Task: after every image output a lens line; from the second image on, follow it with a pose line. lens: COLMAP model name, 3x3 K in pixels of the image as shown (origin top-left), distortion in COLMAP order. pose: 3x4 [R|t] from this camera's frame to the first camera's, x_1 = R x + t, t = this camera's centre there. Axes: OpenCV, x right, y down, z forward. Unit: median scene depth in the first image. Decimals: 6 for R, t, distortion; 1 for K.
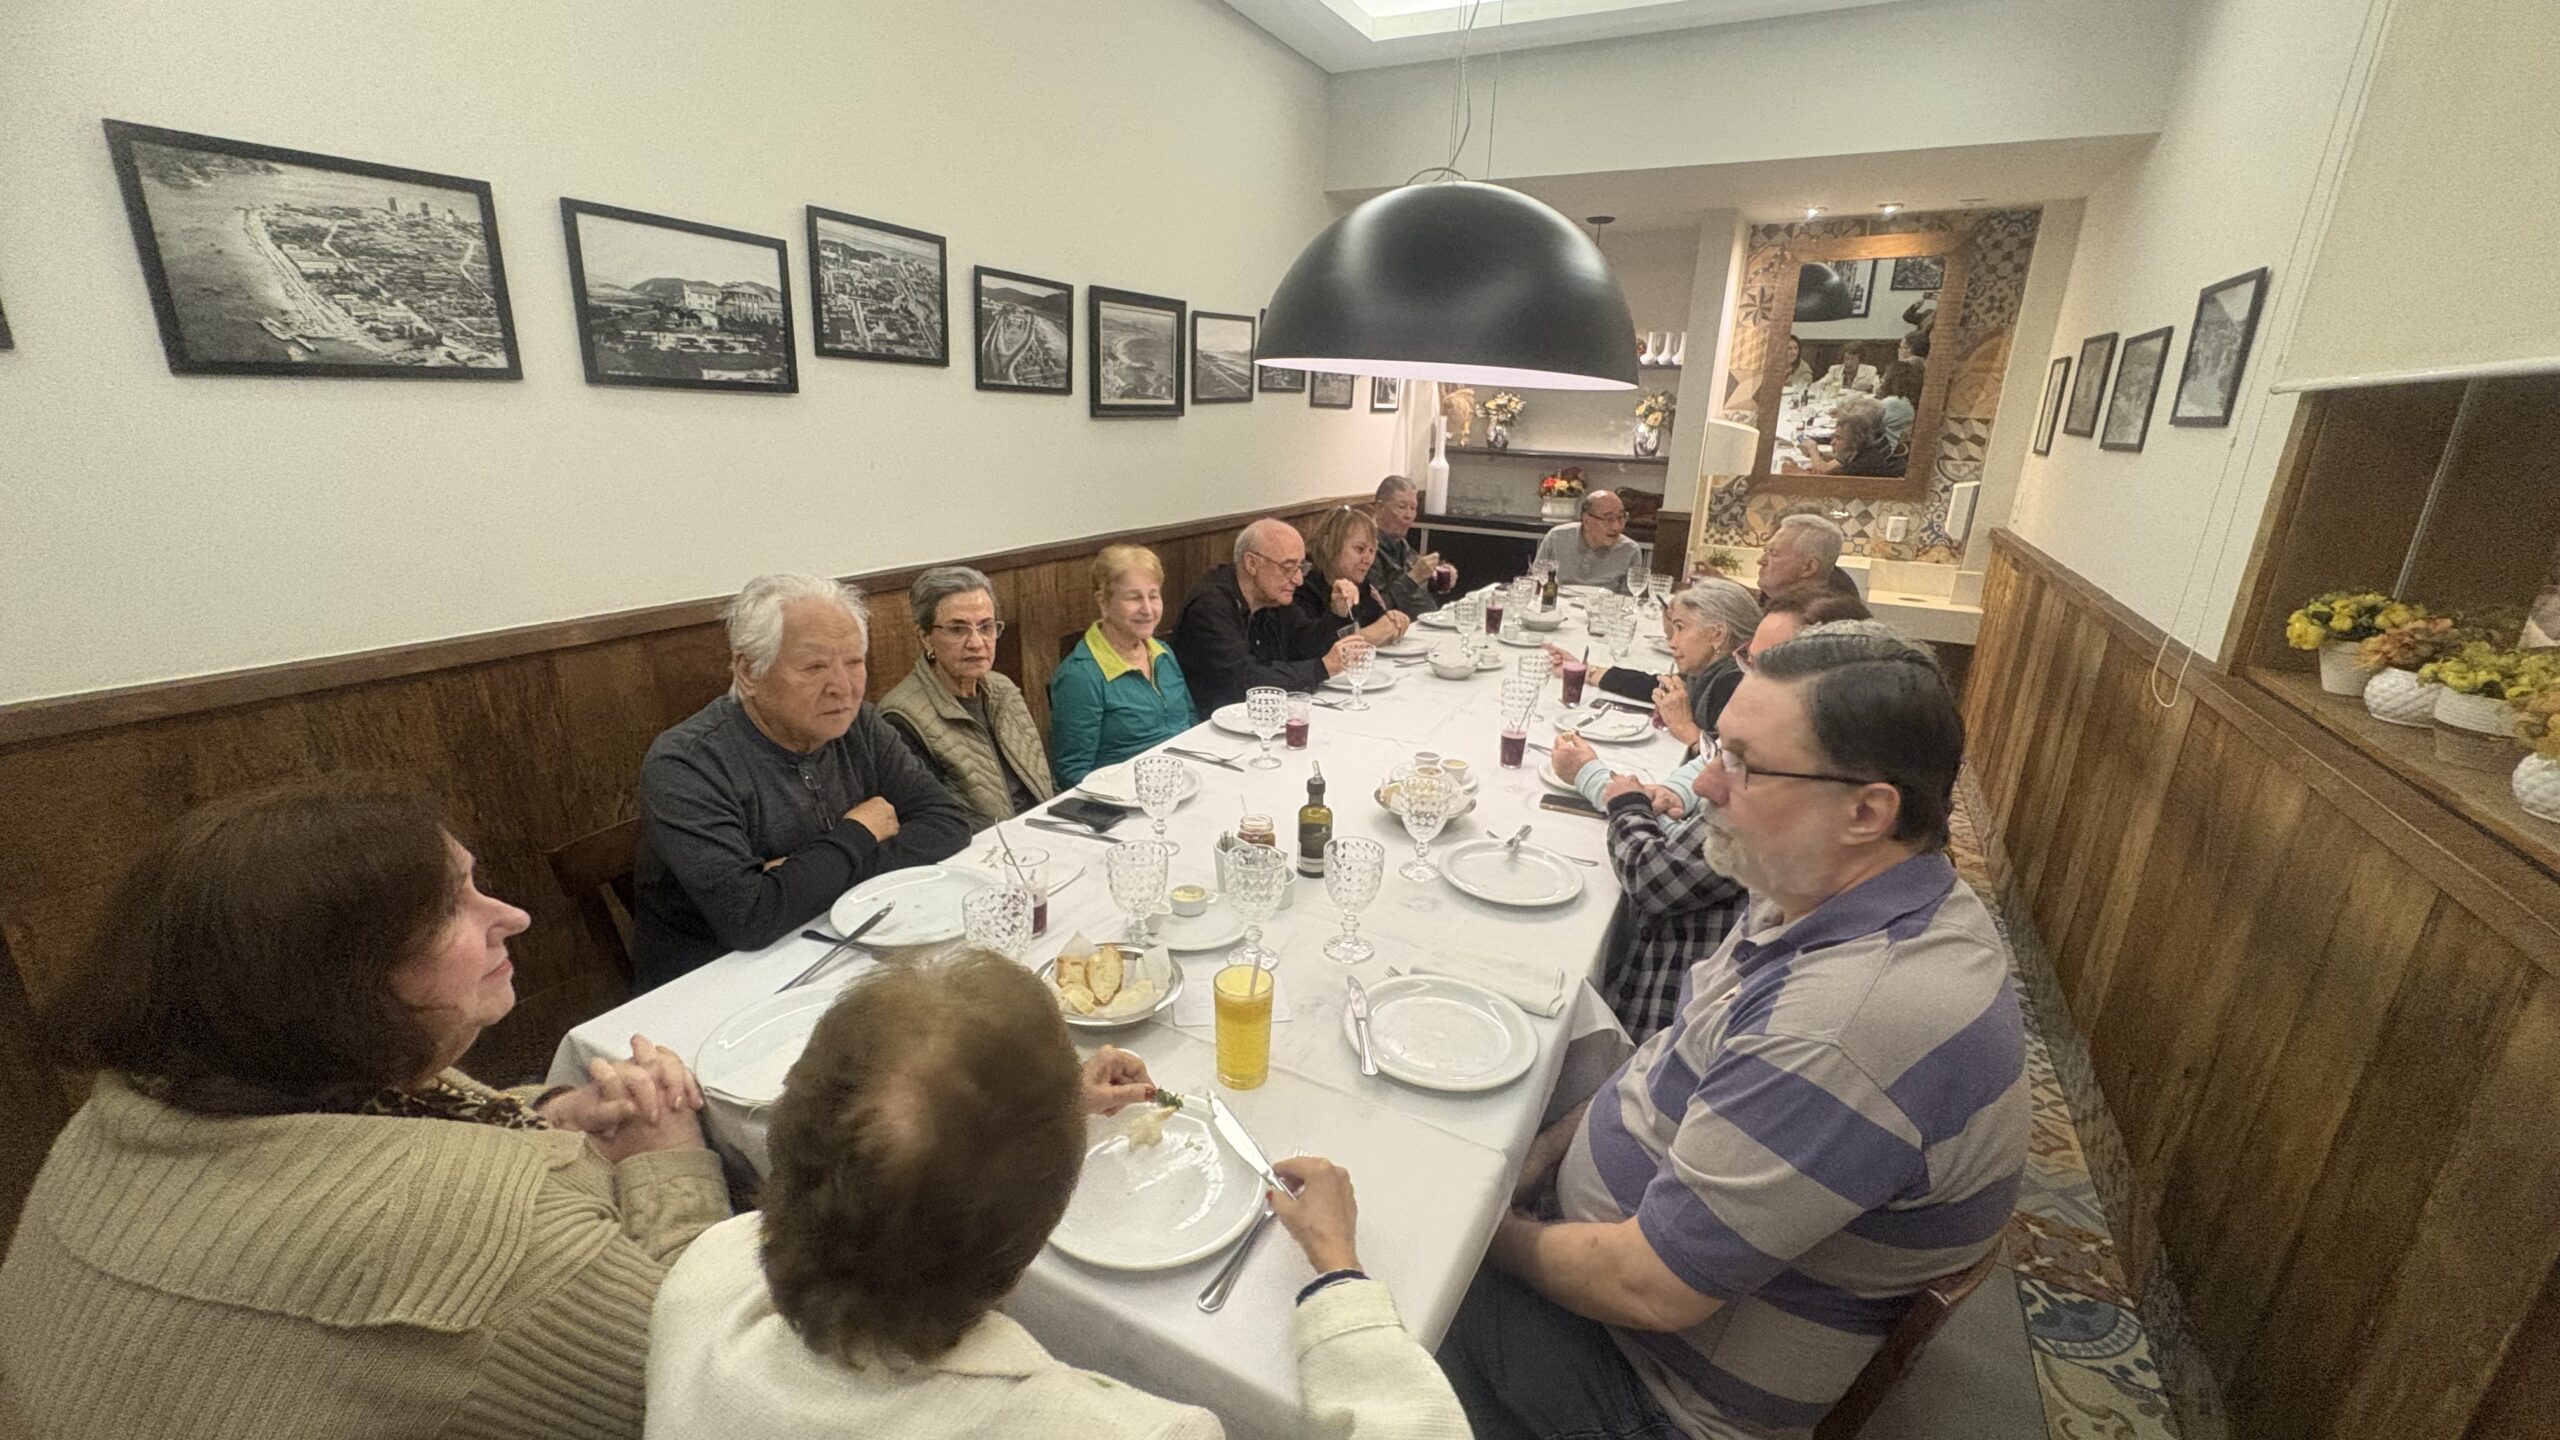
lens RADIAL K [[1025.7, 0, 1293.7], [0, 1025.7, 740.3], [0, 0, 1]] dist [0.001360, -0.000136]
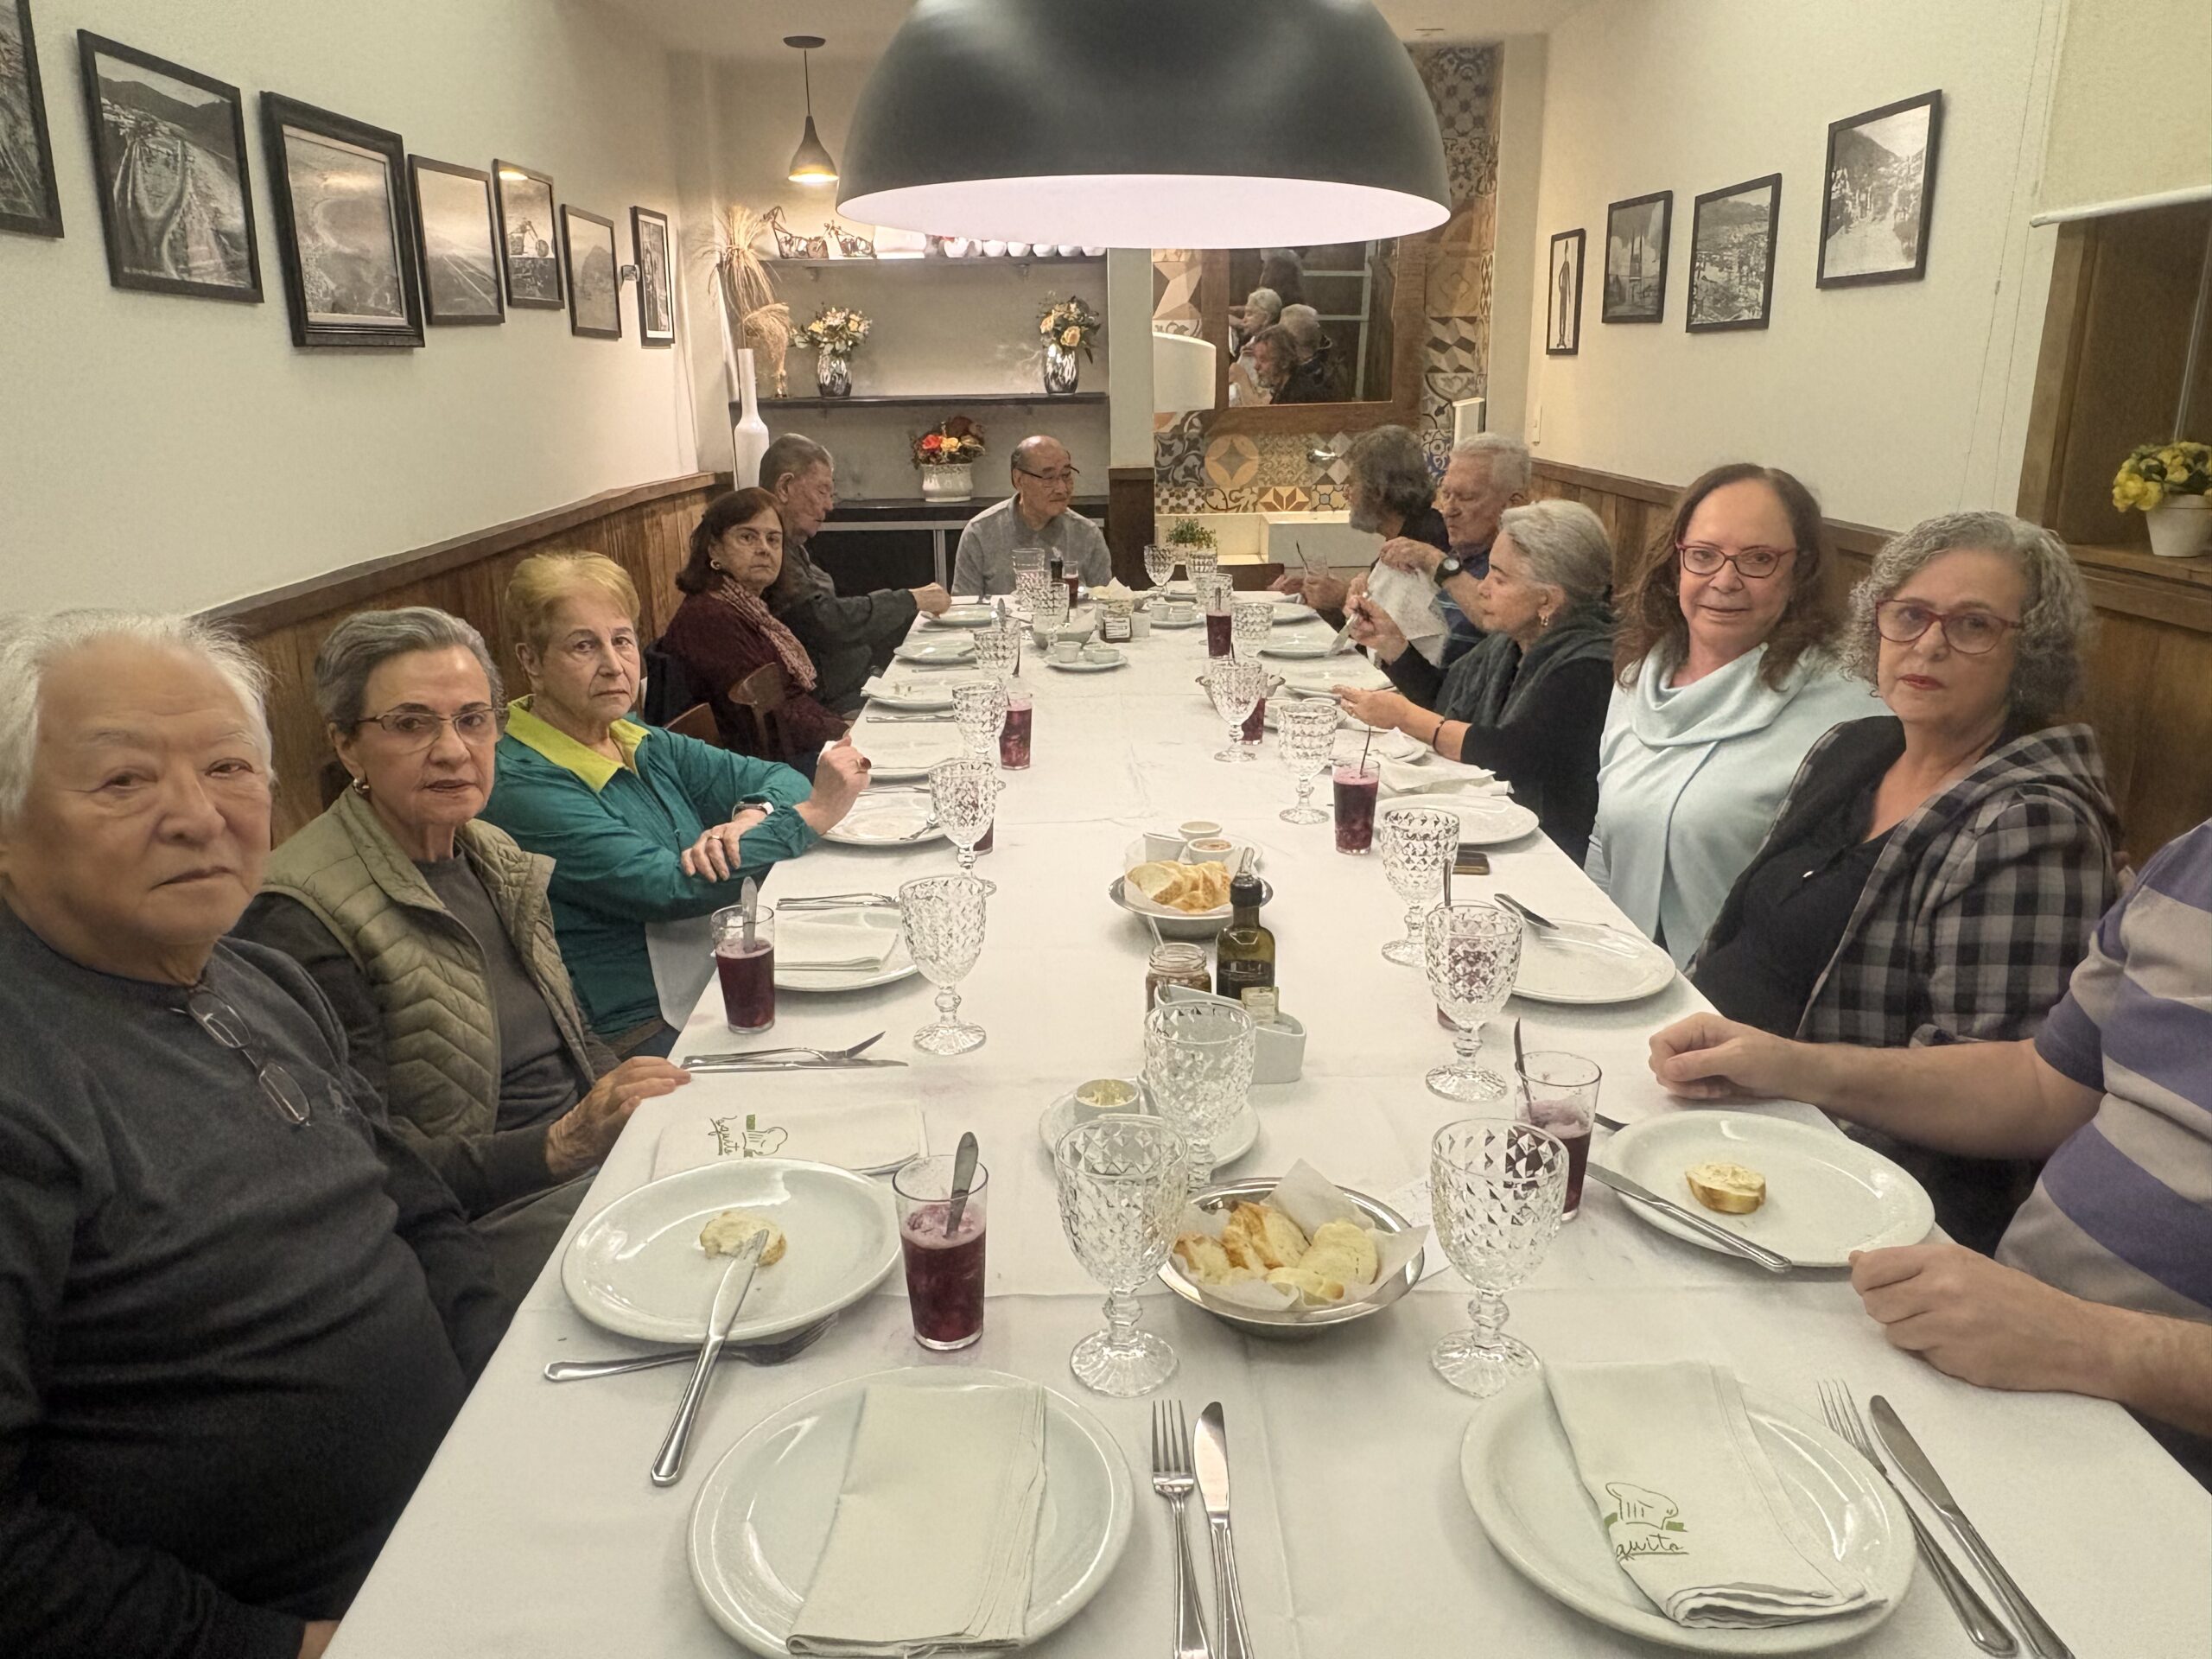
lens RADIAL K [[1585.2, 0, 1088.1], [0, 1585.2, 868.4], [0, 0, 1]] dist [-0.019079, 0.009170]
pose [[0.882653, -0.184041, 0.432496, -0.258523], [0.187930, 0.981588, 0.034164, -0.002951], [-0.430821, 0.051125, 0.900988, 0.119798]]
